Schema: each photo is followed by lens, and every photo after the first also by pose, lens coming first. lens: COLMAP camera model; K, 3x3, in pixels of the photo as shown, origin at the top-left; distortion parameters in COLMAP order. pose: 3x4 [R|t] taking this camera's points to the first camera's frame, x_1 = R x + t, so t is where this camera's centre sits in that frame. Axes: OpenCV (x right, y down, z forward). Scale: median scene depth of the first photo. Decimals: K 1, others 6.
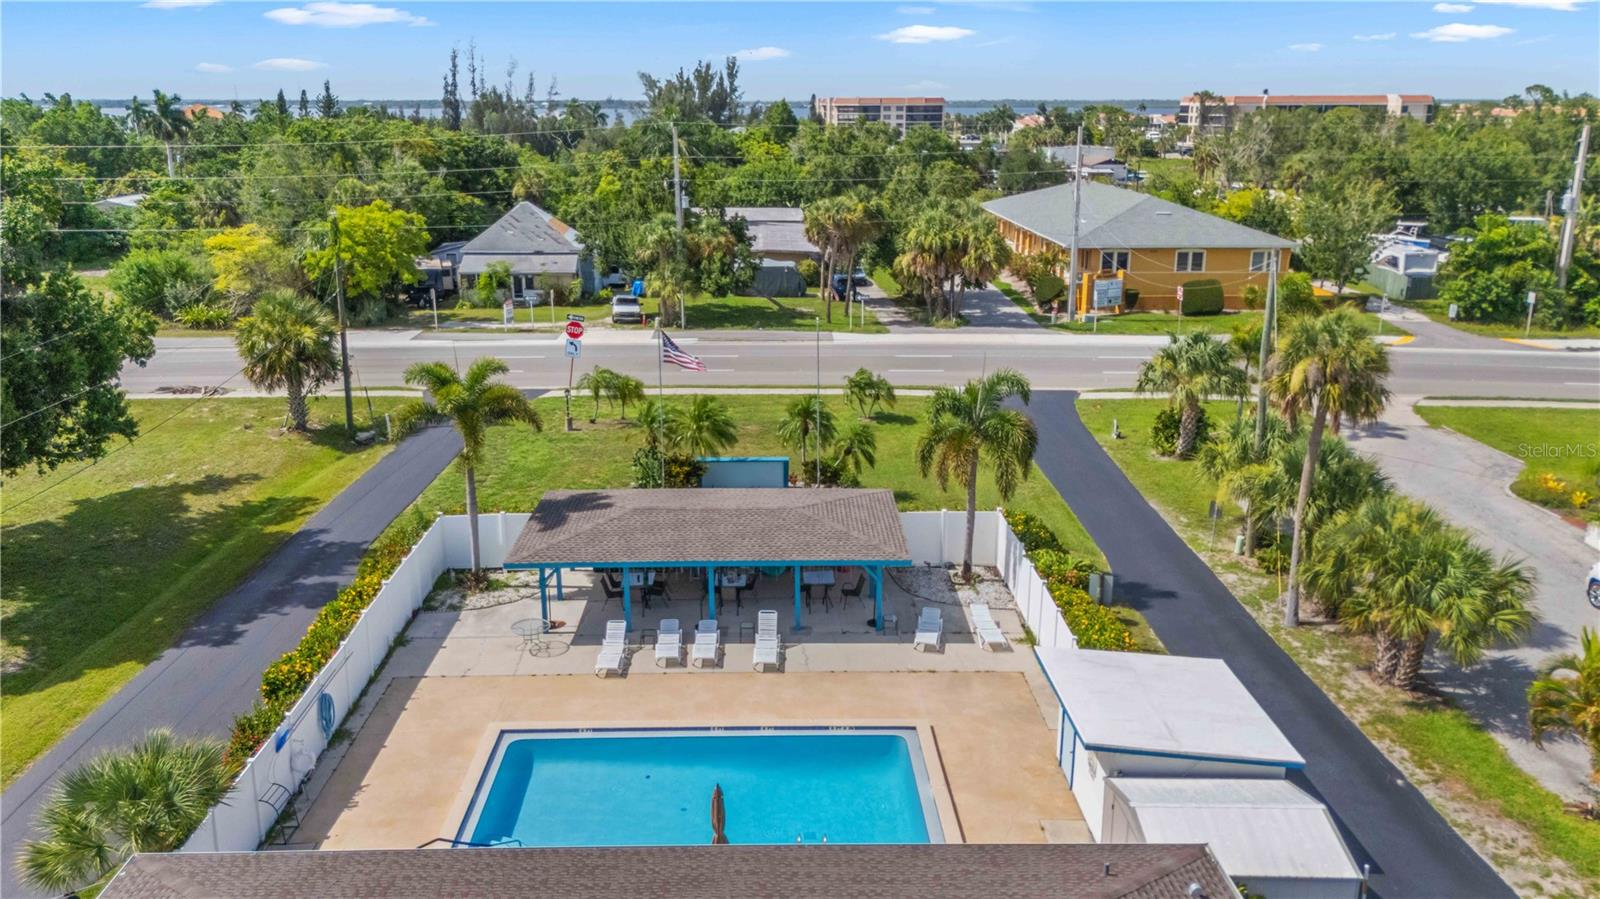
lens RADIAL K [[1196.0, 0, 676.7], [0, 1196.0, 448.8], [0, 0, 1]] dist [0.119387, -0.194050]
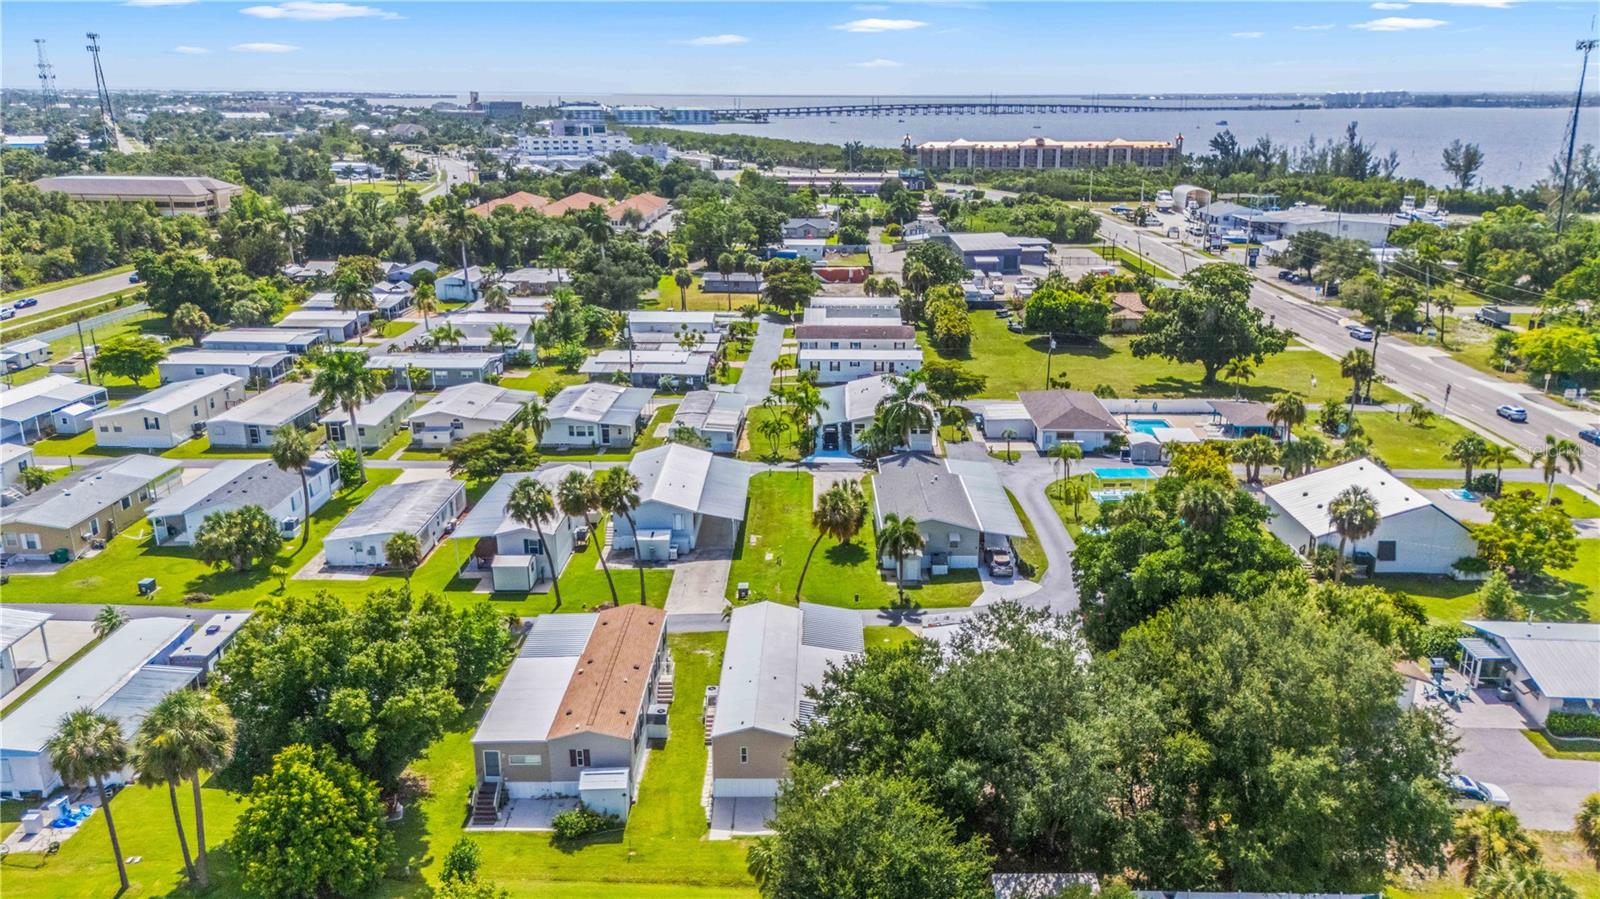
lens RADIAL K [[1187.7, 0, 806.2], [0, 1187.7, 502.5], [0, 0, 1]] dist [0.102045, -0.073284]
pose [[-0.024035, 0.335790, -0.941630, 1.825144], [-0.274620, 0.903450, 0.329185, -0.271006], [0.961252, 0.266503, 0.070500, -0.291729]]
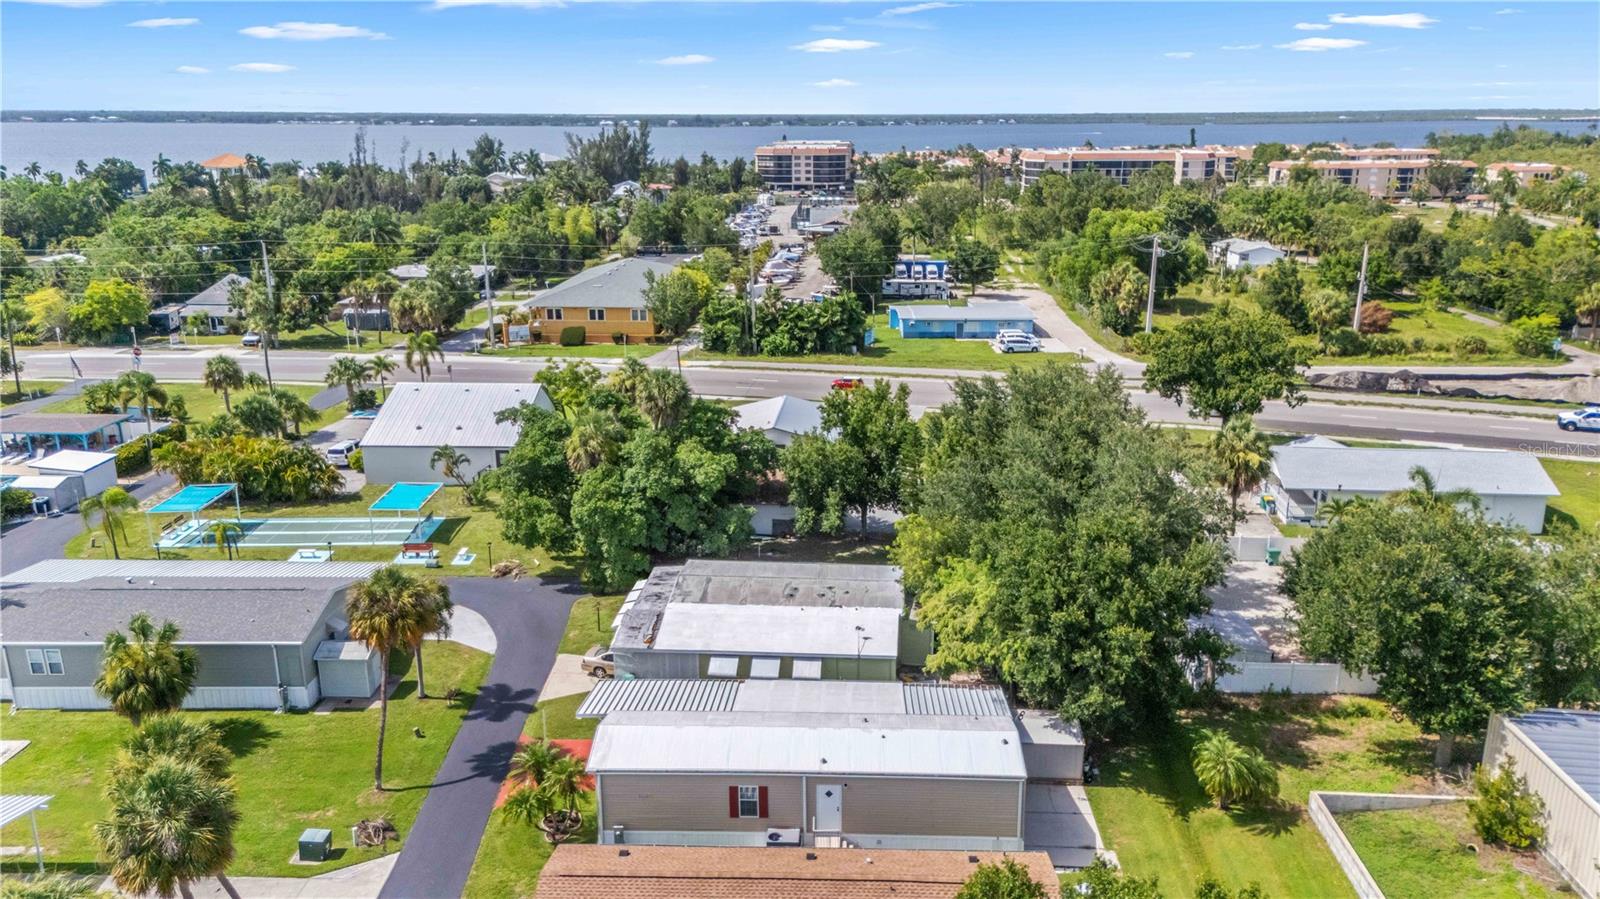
lens RADIAL K [[1187.7, 0, 806.2], [0, 1187.7, 502.5], [0, 0, 1]] dist [0.102045, -0.073284]
pose [[0.999253, 0.011245, -0.036981, 0.918144], [-0.009582, 0.998948, 0.044840, 0.047779], [0.037446, -0.044452, 0.998309, -0.879867]]
